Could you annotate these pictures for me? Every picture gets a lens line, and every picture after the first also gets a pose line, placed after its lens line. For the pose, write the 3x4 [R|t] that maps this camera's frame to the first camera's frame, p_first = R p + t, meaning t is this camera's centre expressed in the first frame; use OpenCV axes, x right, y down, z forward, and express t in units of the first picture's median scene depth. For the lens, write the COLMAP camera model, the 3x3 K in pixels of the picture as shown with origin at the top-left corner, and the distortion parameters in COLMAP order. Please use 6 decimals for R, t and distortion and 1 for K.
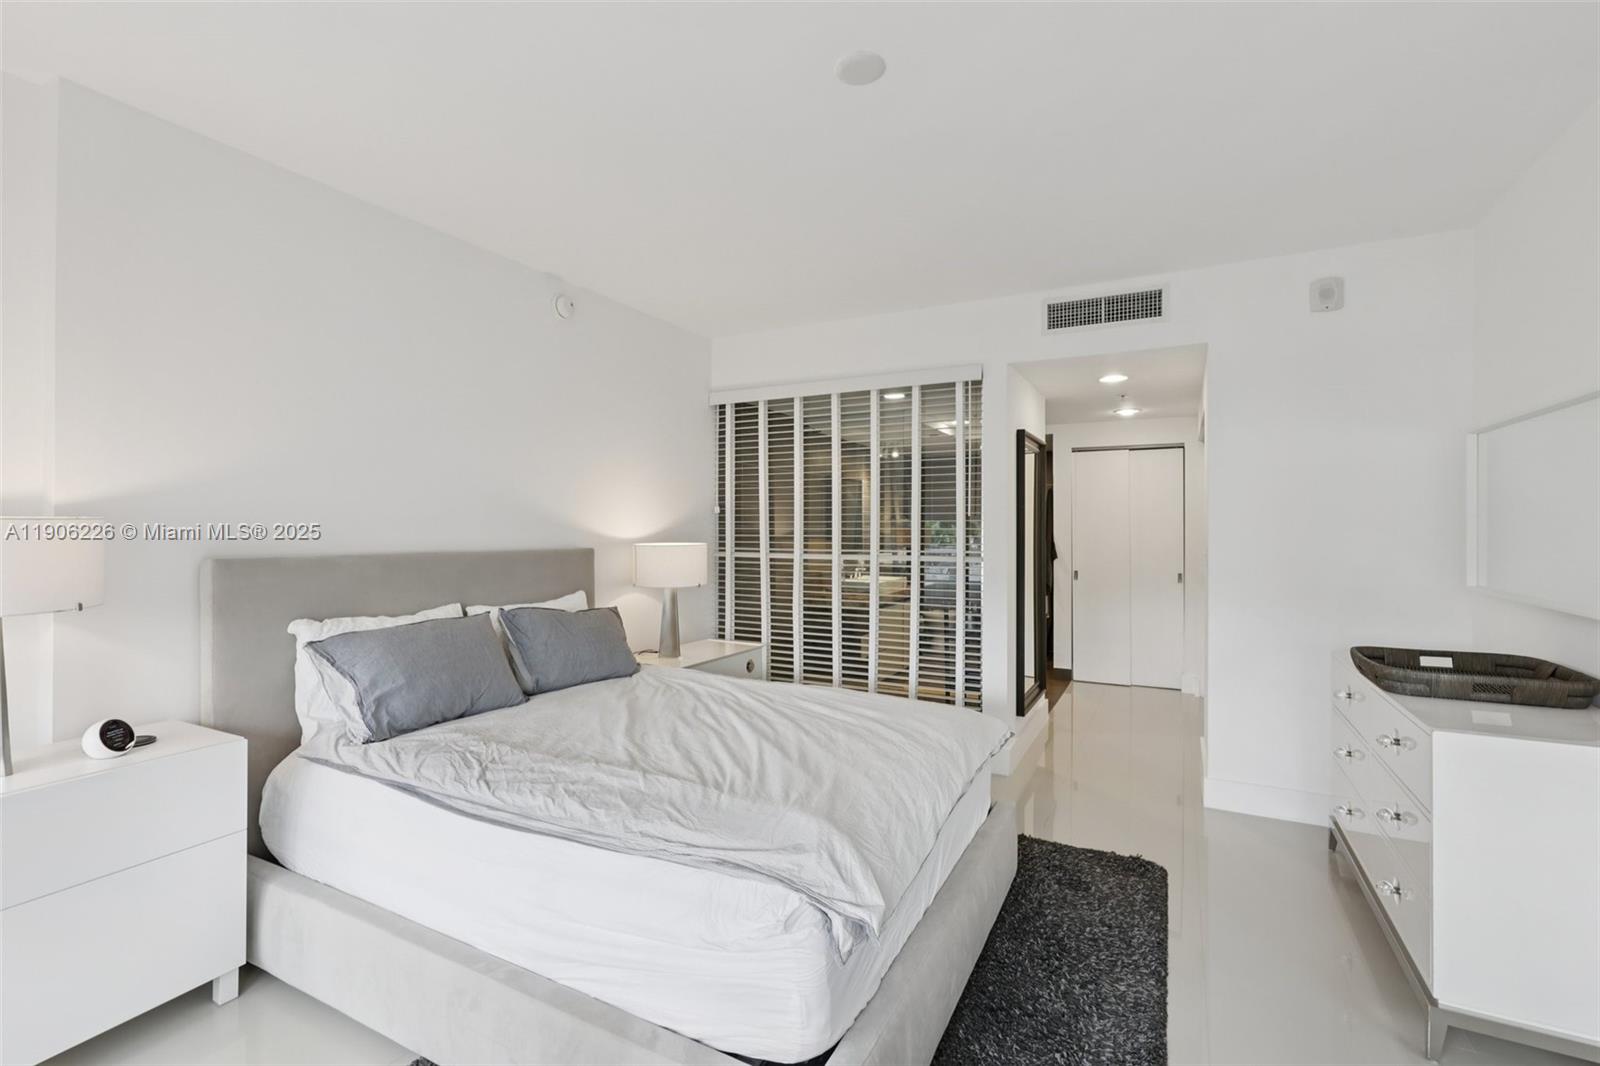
lens RADIAL K [[712.9, 0, 788.7], [0, 712.9, 531.6], [0, 0, 1]] dist [-0.001997, 0.000140]
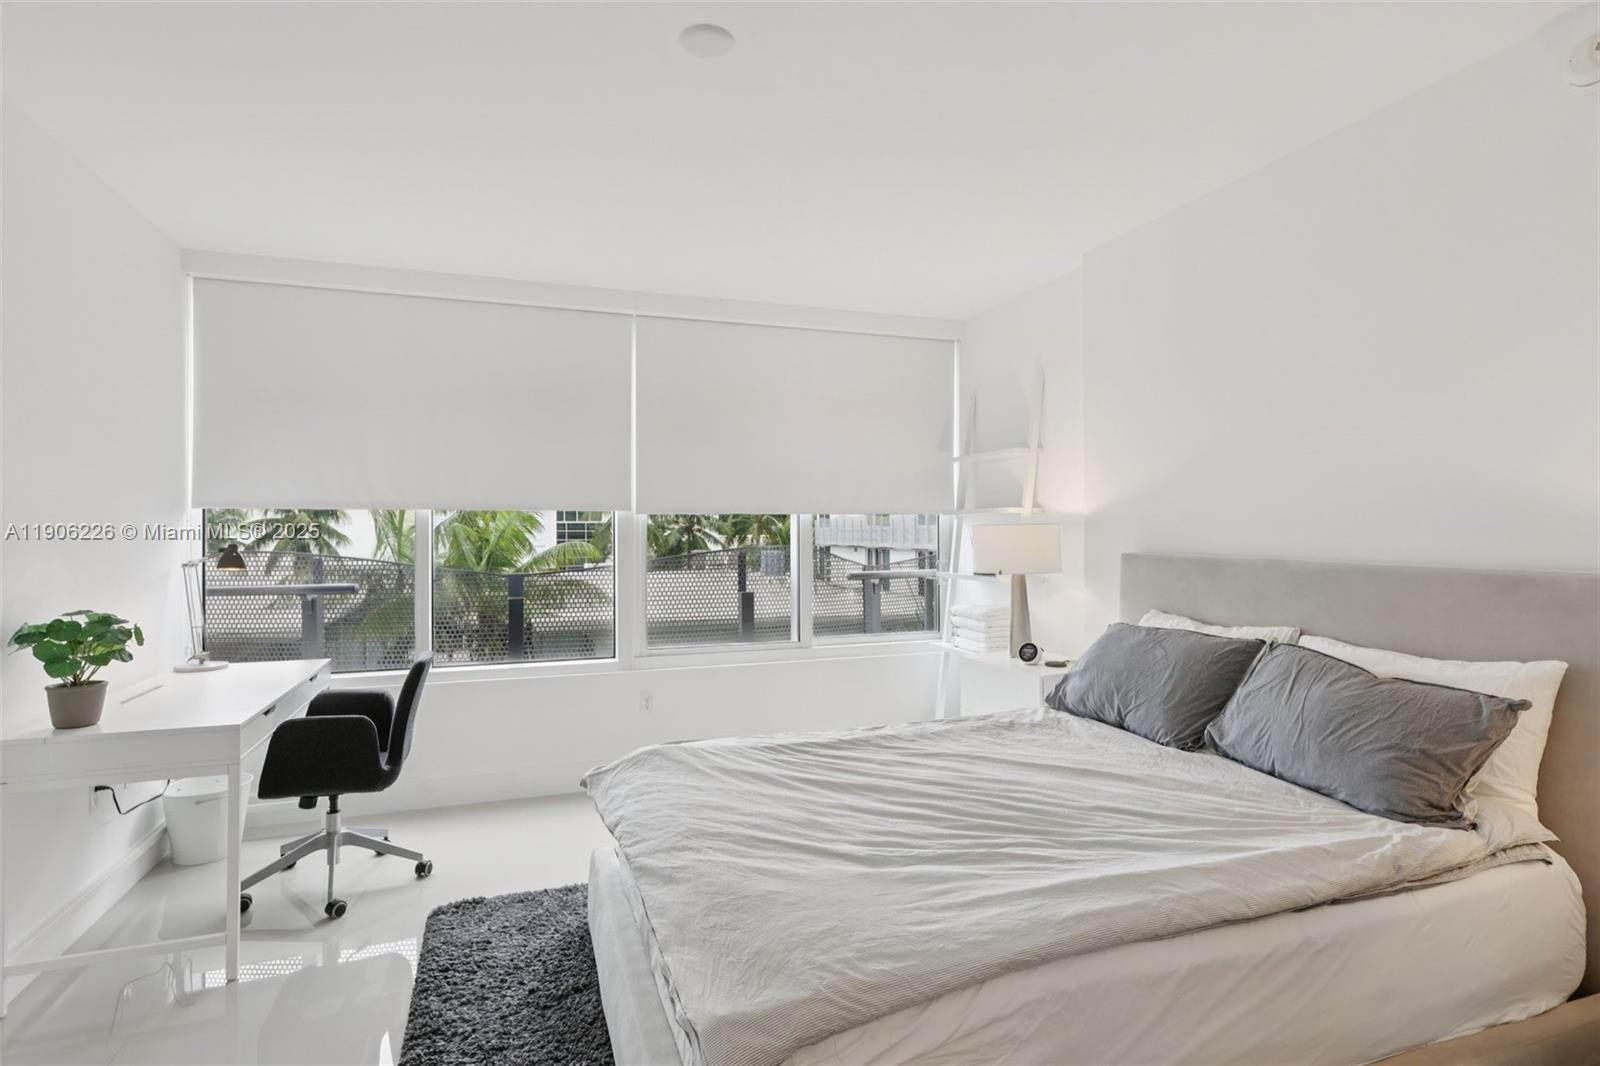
lens RADIAL K [[803.3, 0, 796.4], [0, 803.3, 532.1], [0, 0, 1]] dist [-0.000814, 0.001099]
pose [[-0.670089, 0.003431, -0.742273, 0.535525], [0.000606, 0.999992, 0.004076, -0.005377], [0.742281, 0.002281, -0.670085, 1.189571]]
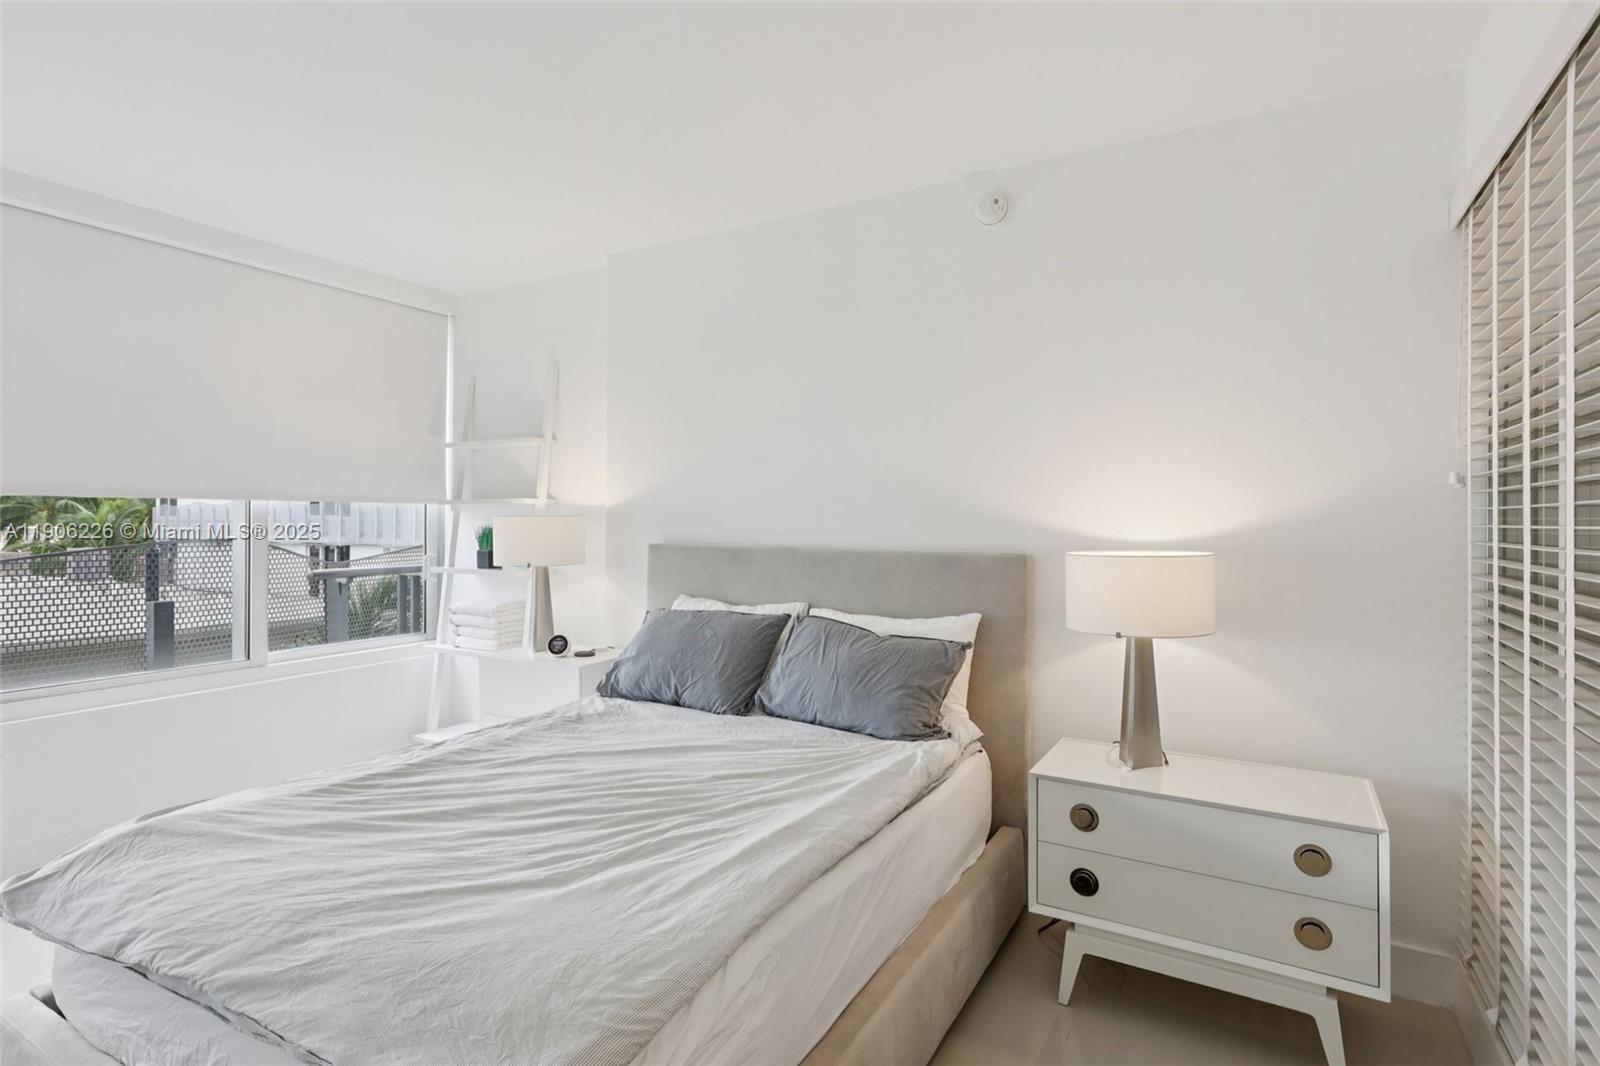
lens RADIAL K [[801.0, 0, 794.6], [0, 801.0, 524.8], [0, 0, 1]] dist [-0.000166, 0.002376]
pose [[-0.025202, 0.002401, -0.999680, 0.592796], [-0.006688, 0.999974, 0.002570, -0.004054], [0.999660, 0.006751, -0.025185, 1.020771]]
